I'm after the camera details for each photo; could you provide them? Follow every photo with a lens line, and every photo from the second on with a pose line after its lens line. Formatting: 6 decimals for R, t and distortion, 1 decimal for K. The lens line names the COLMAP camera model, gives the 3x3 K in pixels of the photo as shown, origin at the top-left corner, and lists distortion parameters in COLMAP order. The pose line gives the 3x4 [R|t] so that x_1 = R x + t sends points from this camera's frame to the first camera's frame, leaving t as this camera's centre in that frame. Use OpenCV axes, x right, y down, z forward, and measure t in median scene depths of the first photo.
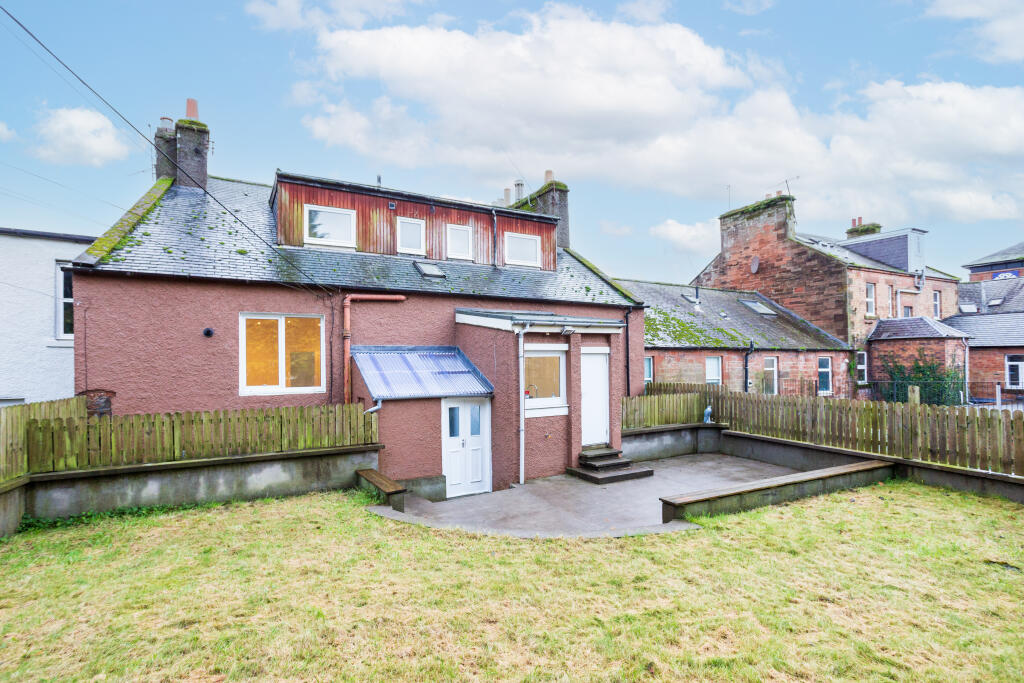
lens RADIAL K [[507.6, 0, 511.9], [0, 507.6, 356.0], [0, 0, 1]] dist [-0.055396, 0.038435]
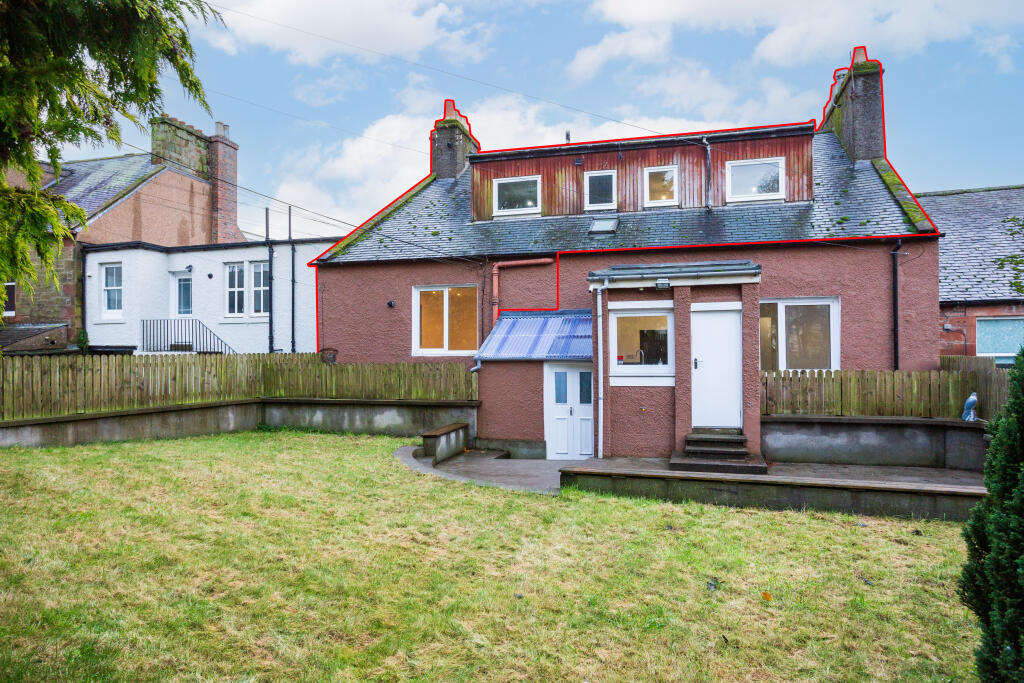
lens RADIAL K [[658.8, 0, 512.0], [0, 658.8, 341.5], [0, 0, 1]] dist [-0.033580, 0.046511]
pose [[0.692875, -0.002163, -0.721055, 0.715871], [0.009734, 0.999932, 0.006353, 0.035013], [0.720992, -0.011421, 0.692849, 0.078906]]
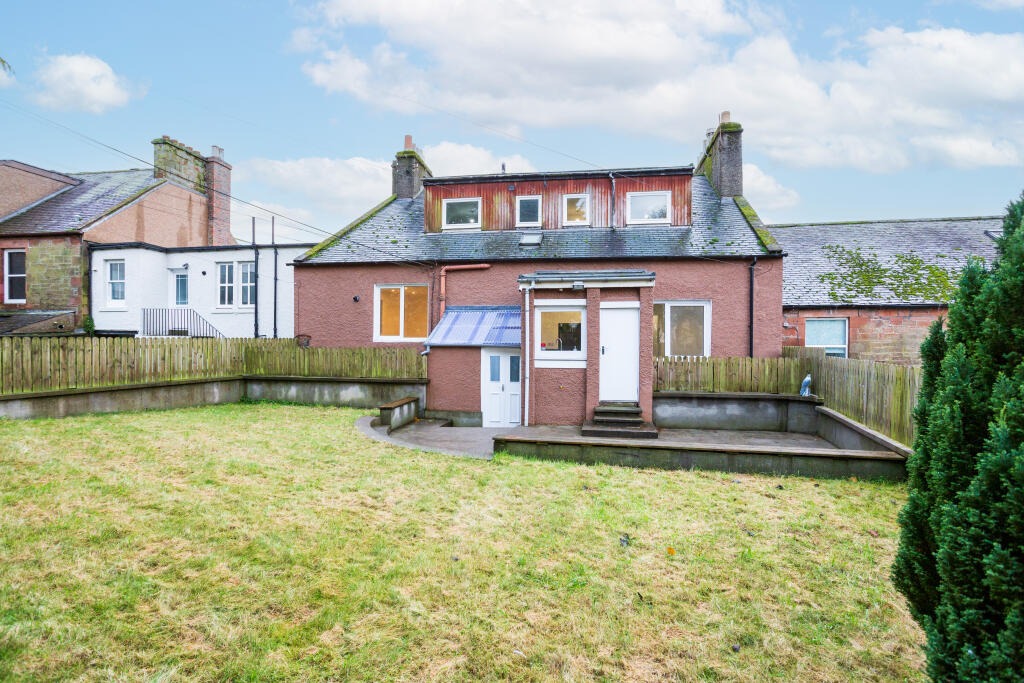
lens RADIAL K [[506.1, 0, 512.0], [0, 506.1, 341.5], [0, 0, 1]] dist [-0.053838, 0.038771]
pose [[0.765936, 0.019290, -0.642628, 0.669760], [-0.005105, 0.999701, 0.023924, 0.039269], [0.642897, -0.015043, 0.765805, 0.129407]]
